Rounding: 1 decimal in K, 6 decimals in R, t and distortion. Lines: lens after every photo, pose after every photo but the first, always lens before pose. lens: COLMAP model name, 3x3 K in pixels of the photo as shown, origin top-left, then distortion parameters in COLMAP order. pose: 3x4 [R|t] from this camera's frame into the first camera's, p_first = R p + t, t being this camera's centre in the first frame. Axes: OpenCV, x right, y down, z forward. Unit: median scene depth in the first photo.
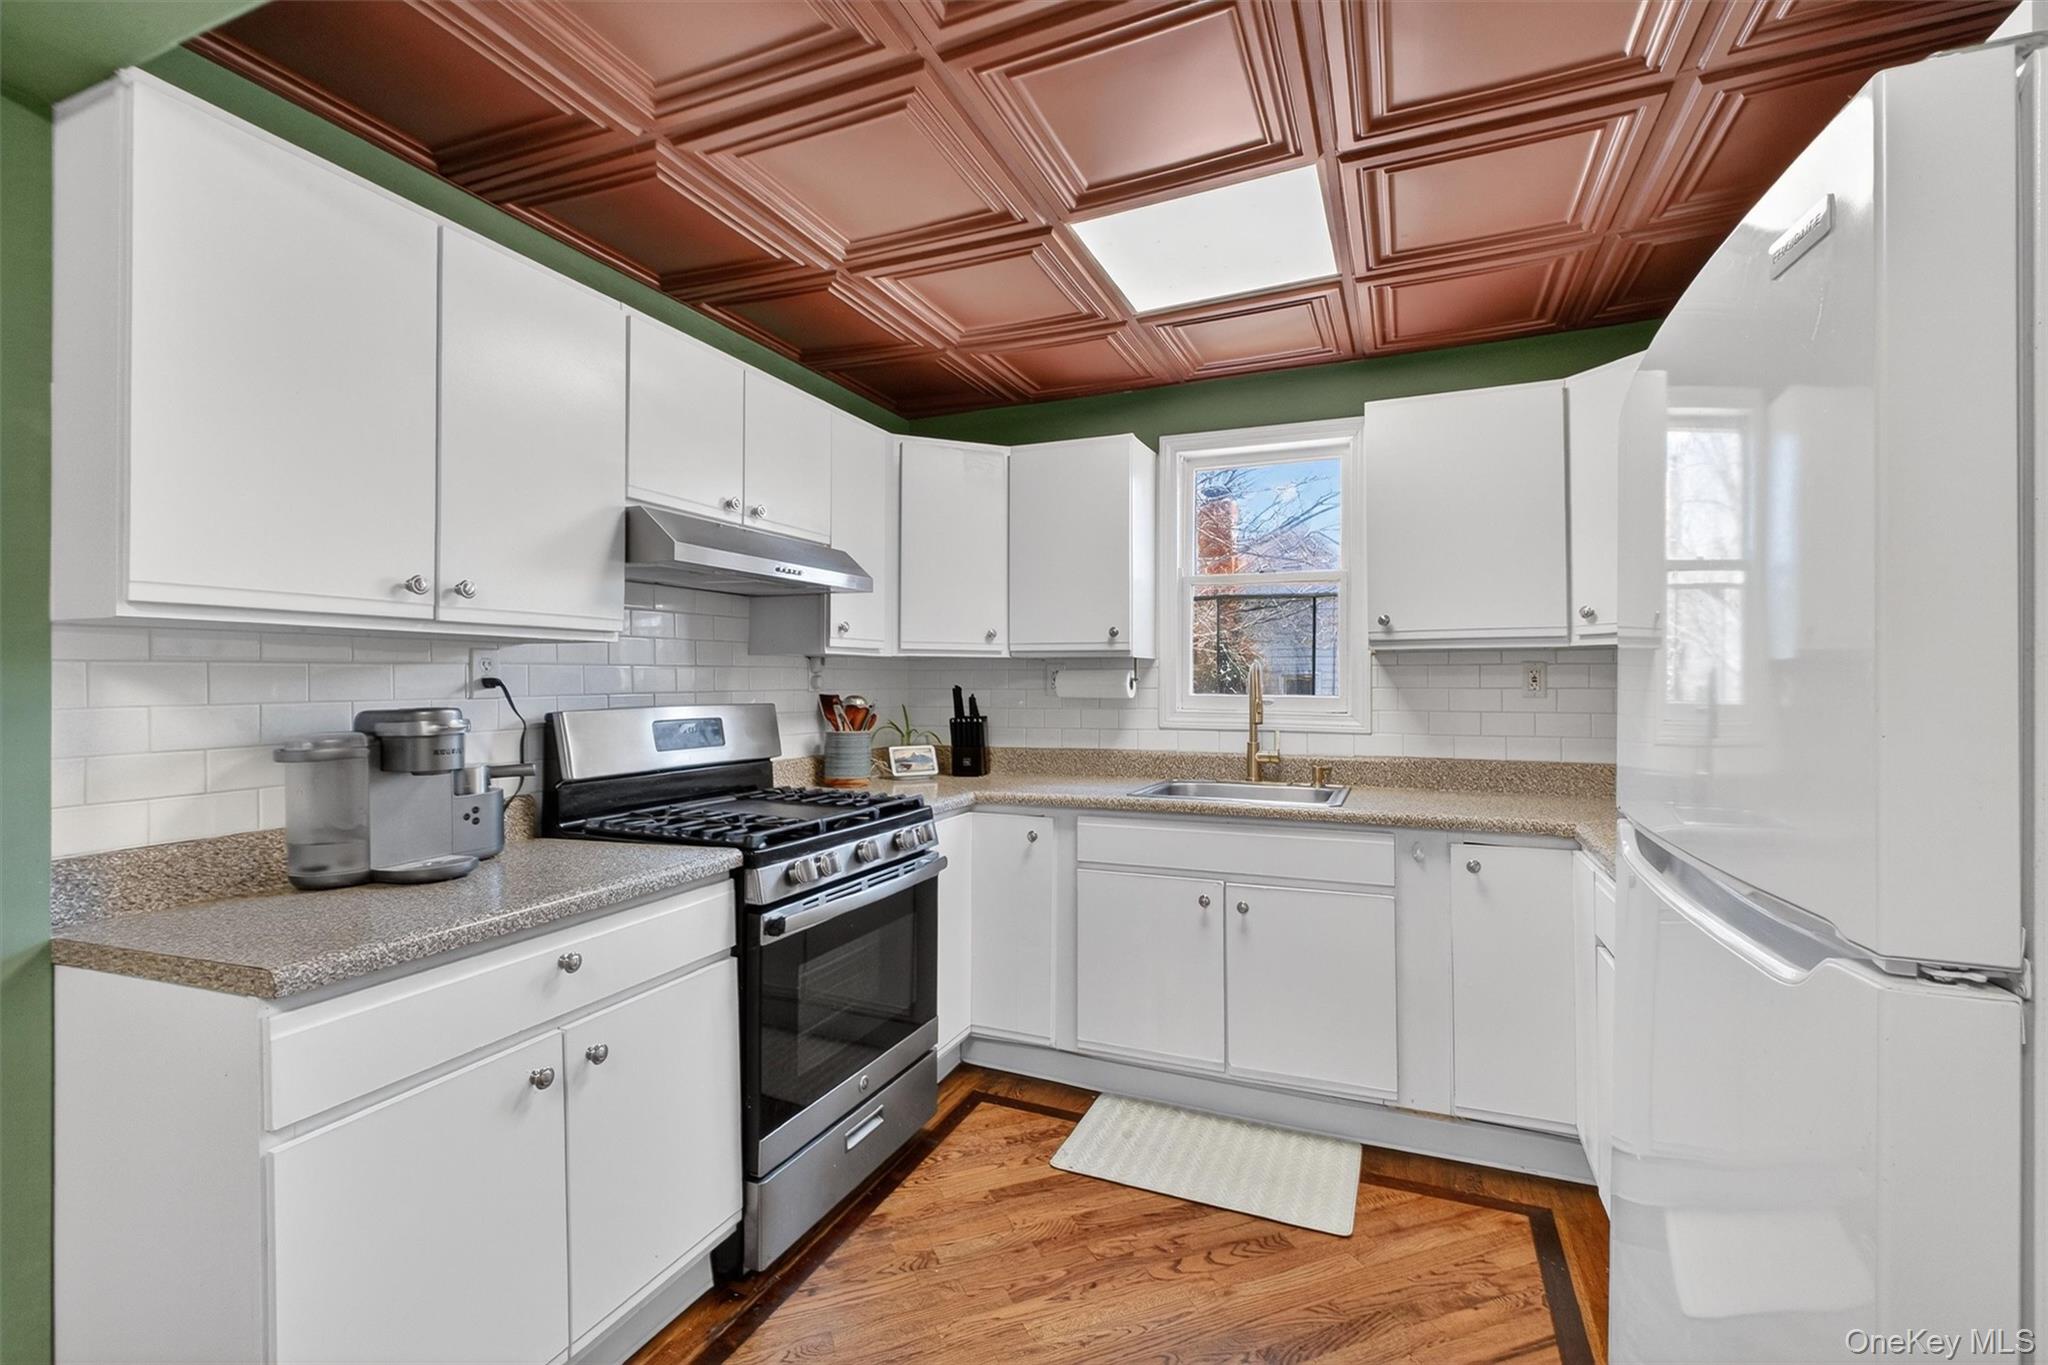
lens RADIAL K [[876.5, 0, 1019.4], [0, 876.5, 677.7], [0, 0, 1]] dist [-0.003326, -0.000085]
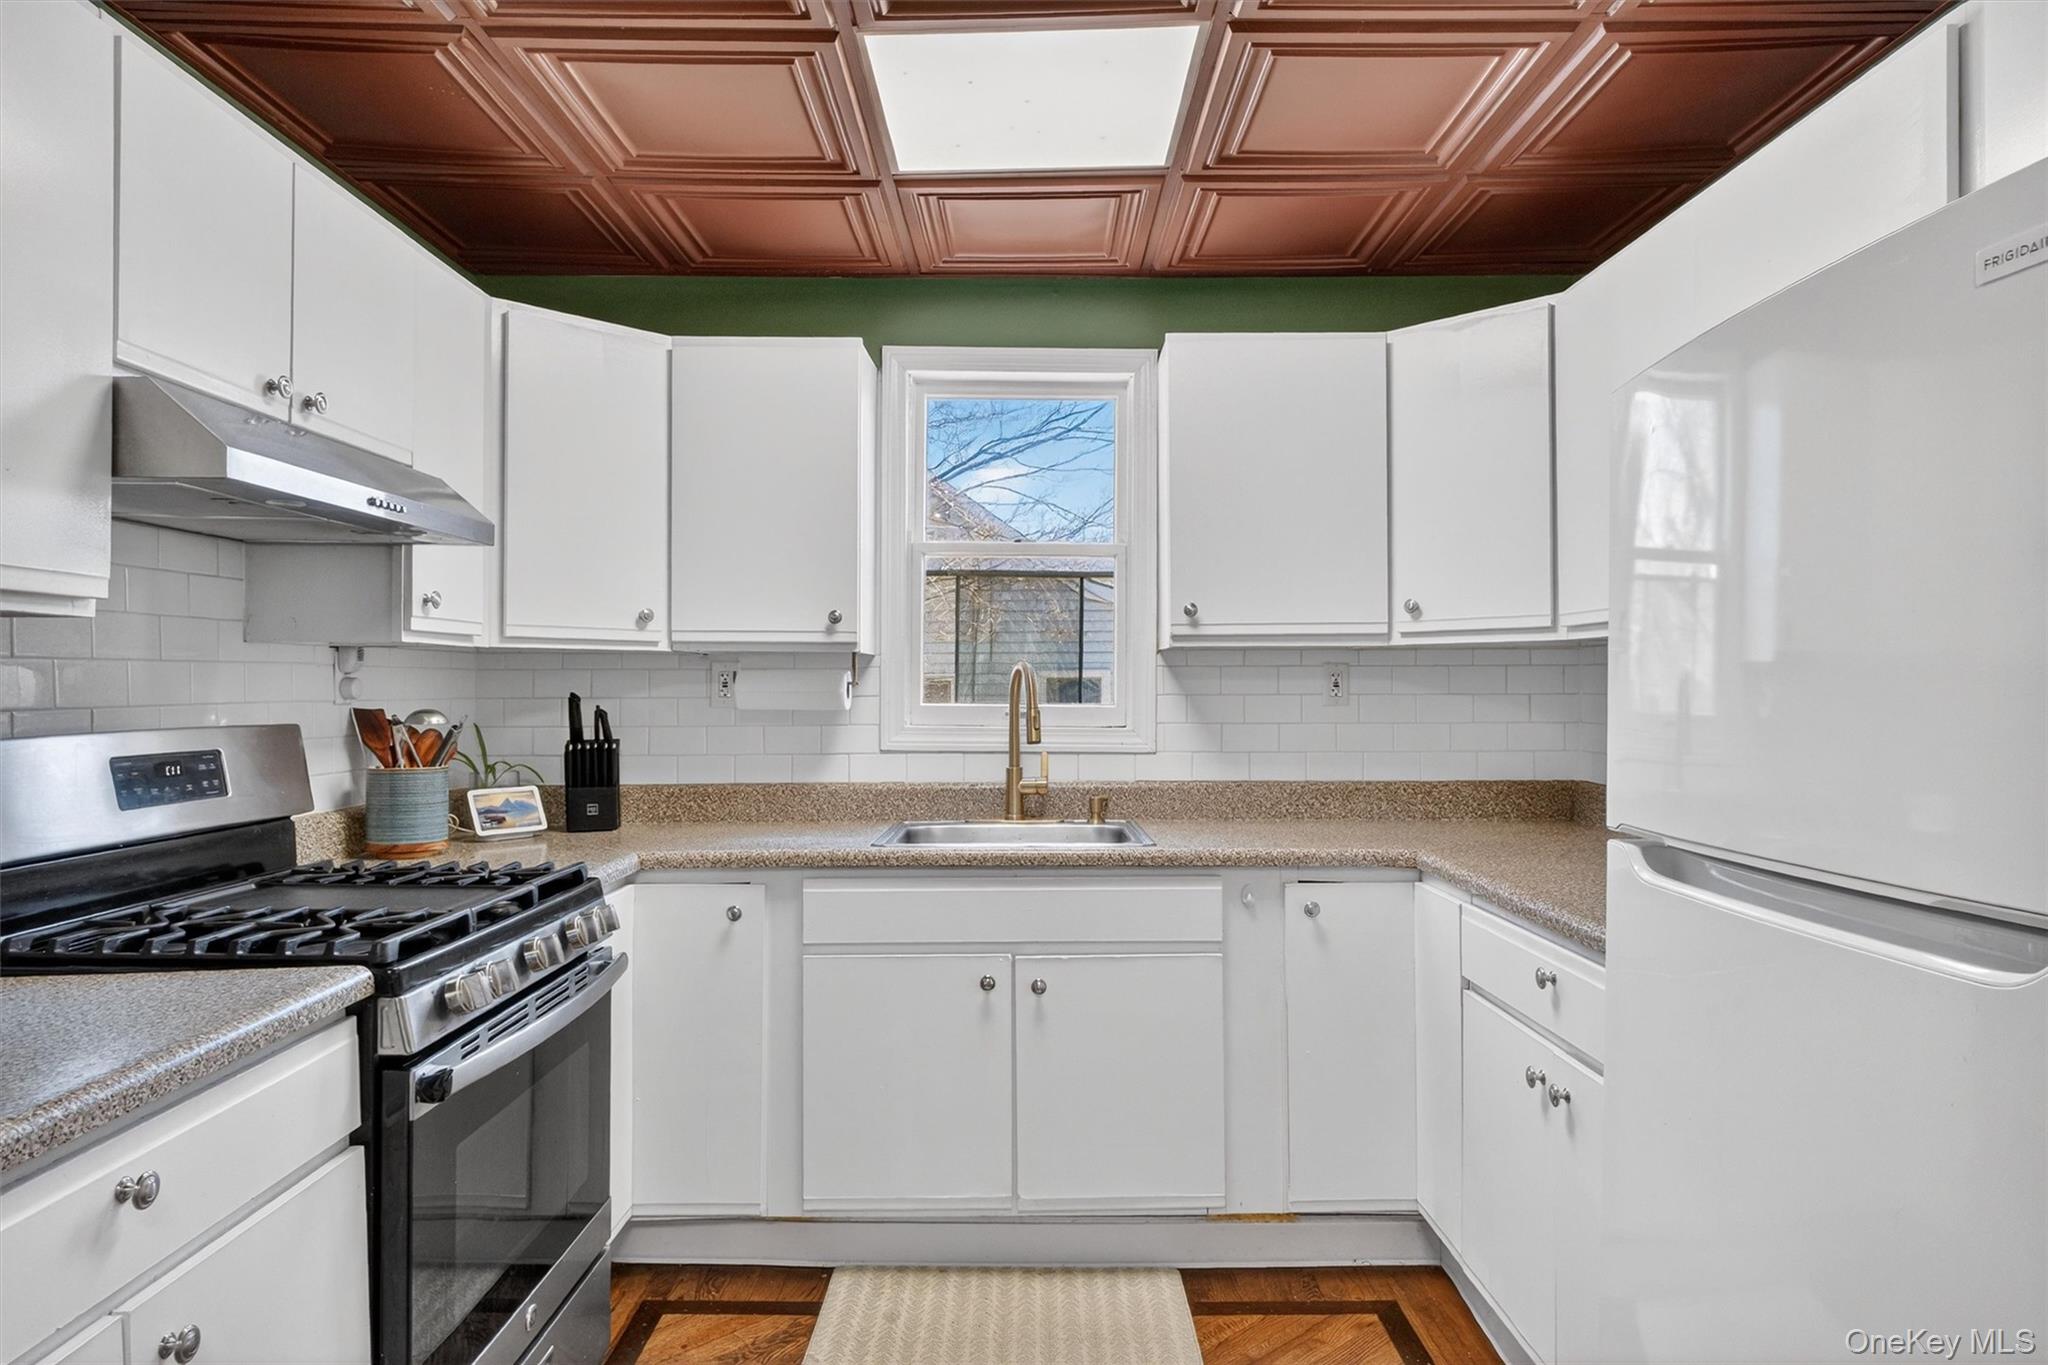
lens RADIAL K [[1230.5, 0, 1013.9], [0, 1230.5, 691.4], [0, 0, 1]] dist [-0.002605, -0.003117]
pose [[0.918602, -0.002060, 0.395178, -0.181446], [-0.001207, 0.999967, 0.008020, -0.000200], [-0.395181, -0.007845, 0.918570, 0.037565]]
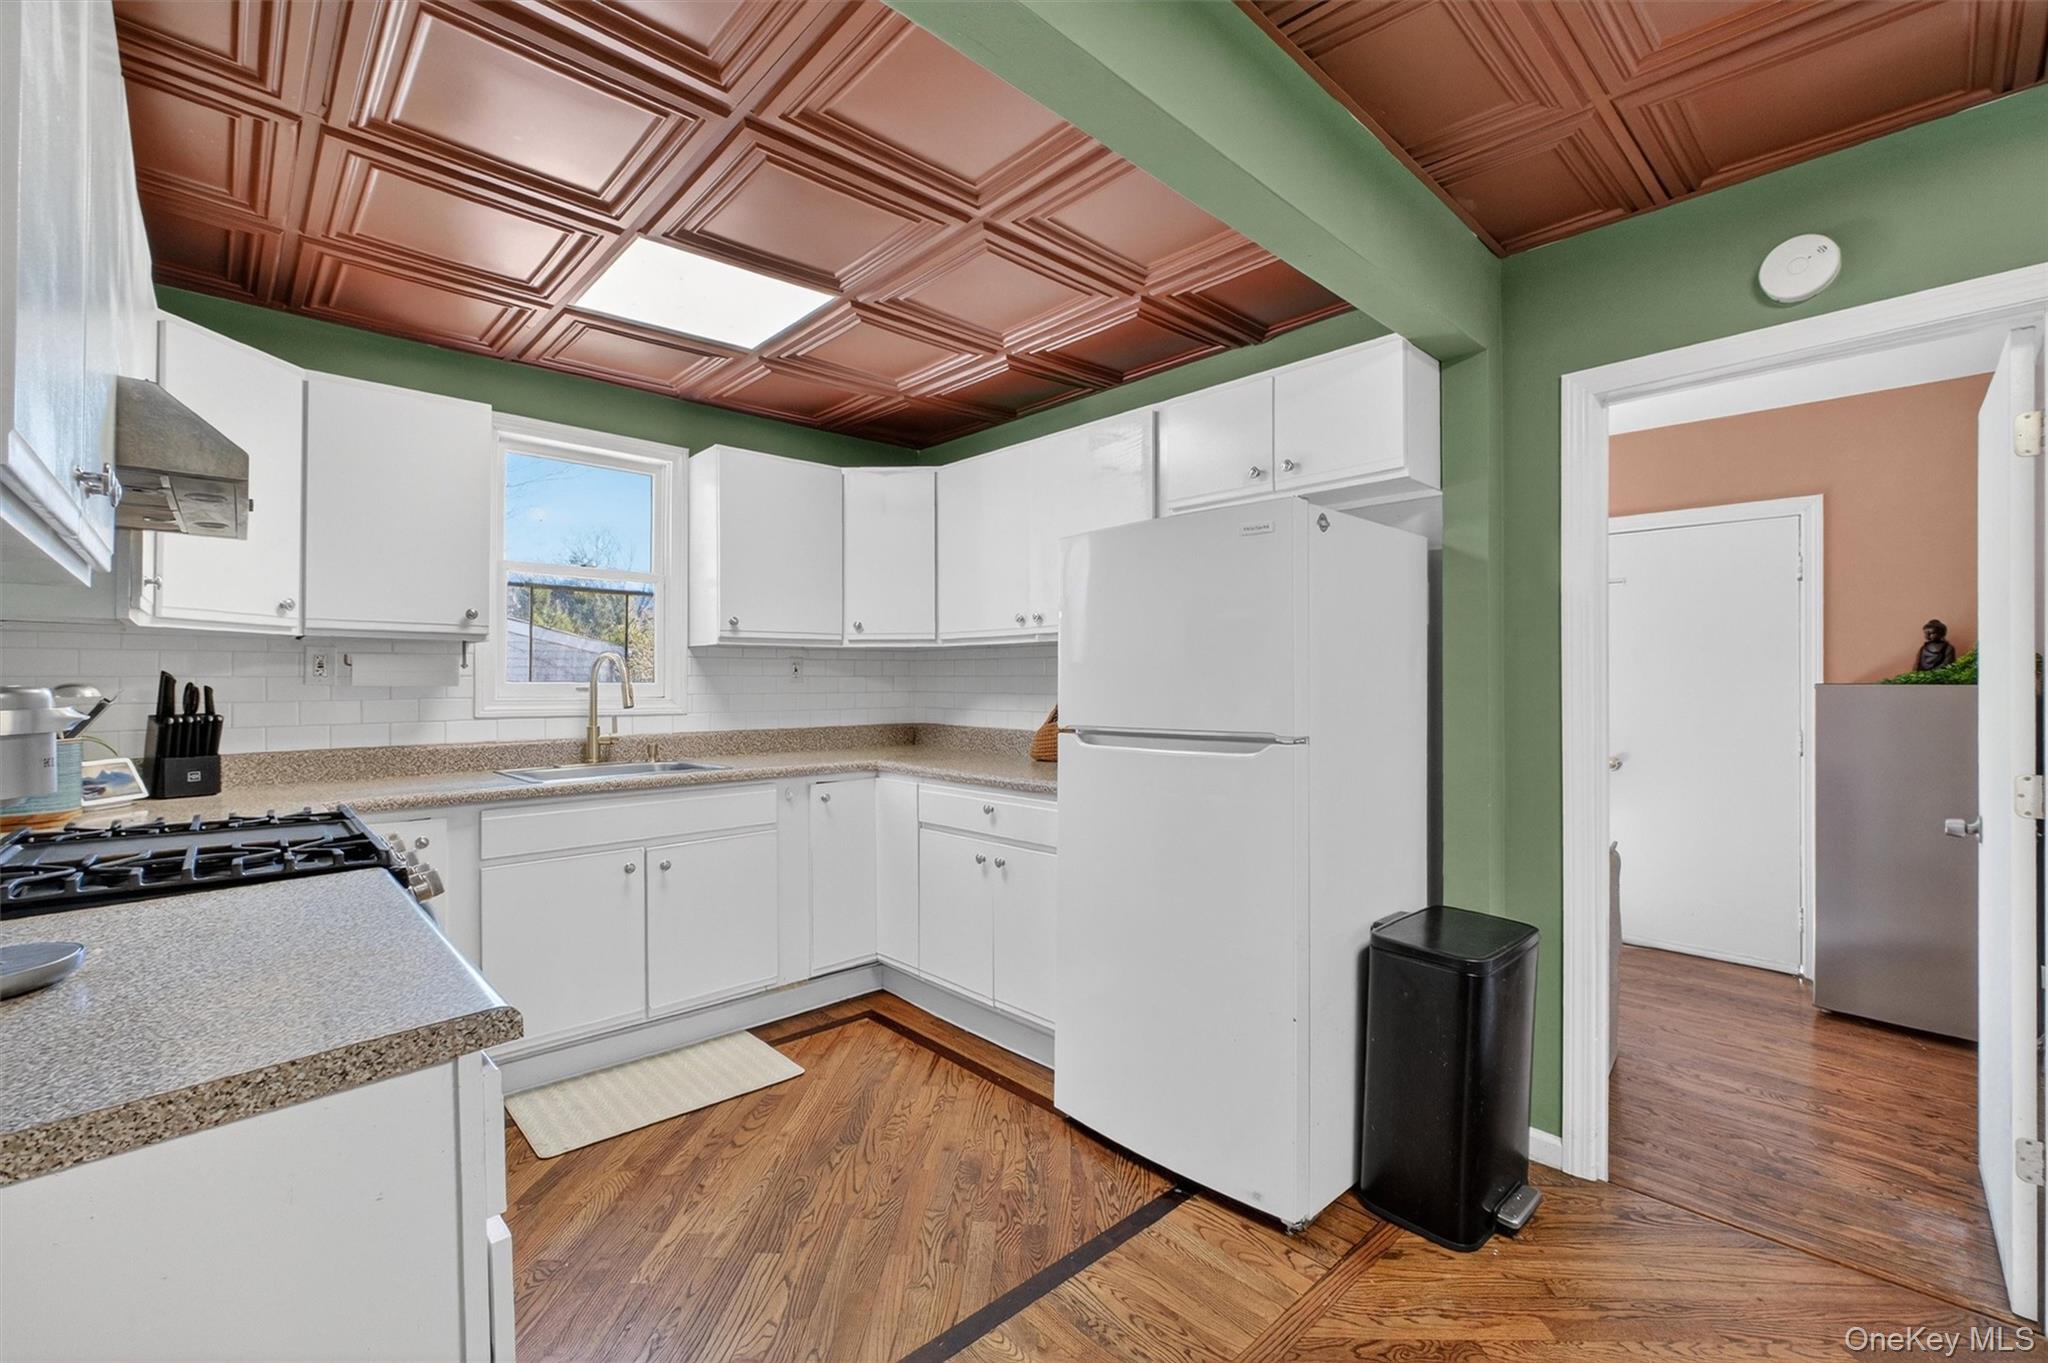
lens RADIAL K [[876.5, 0, 1022.7], [0, 876.5, 688.1], [0, 0, 1]] dist [-0.003326, -0.000085]
pose [[0.400543, -0.007498, 0.916247, -0.603460], [-0.005132, 0.999932, 0.010427, 0.016238], [-0.916264, -0.008879, 0.400477, 0.116002]]
